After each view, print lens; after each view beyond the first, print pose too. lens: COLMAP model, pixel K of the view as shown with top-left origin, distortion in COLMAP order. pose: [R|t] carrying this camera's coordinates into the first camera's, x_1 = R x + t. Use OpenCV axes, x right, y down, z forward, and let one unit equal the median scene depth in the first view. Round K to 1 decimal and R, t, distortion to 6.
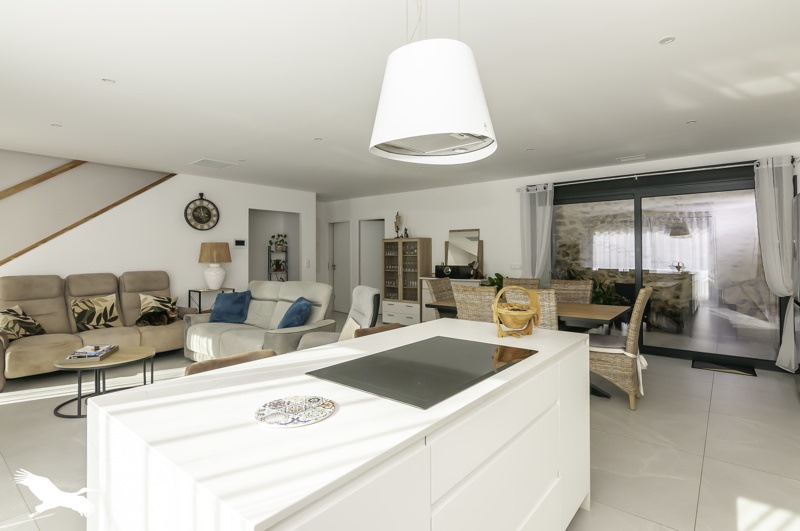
lens RADIAL K [[408.0, 0, 399.5], [0, 408.0, 258.5], [0, 0, 1]] dist [0.004331, 0.000899]
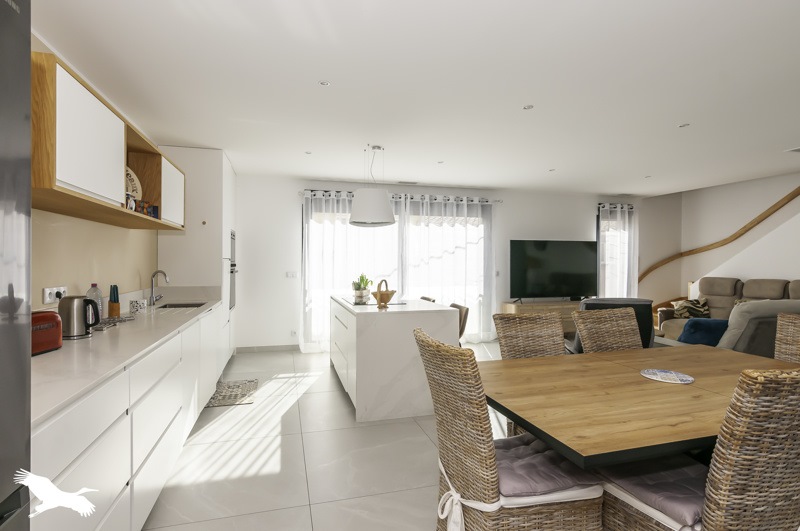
lens RADIAL K [[408.0, 0, 399.5], [0, 408.0, 263.2], [0, 0, 1]] dist [0.004331, 0.000899]
pose [[-0.580342, 0.009699, -0.814315, 0.768209], [-0.006028, 0.999851, 0.016205, -0.018173], [0.814351, 0.014313, -0.580196, 0.951224]]
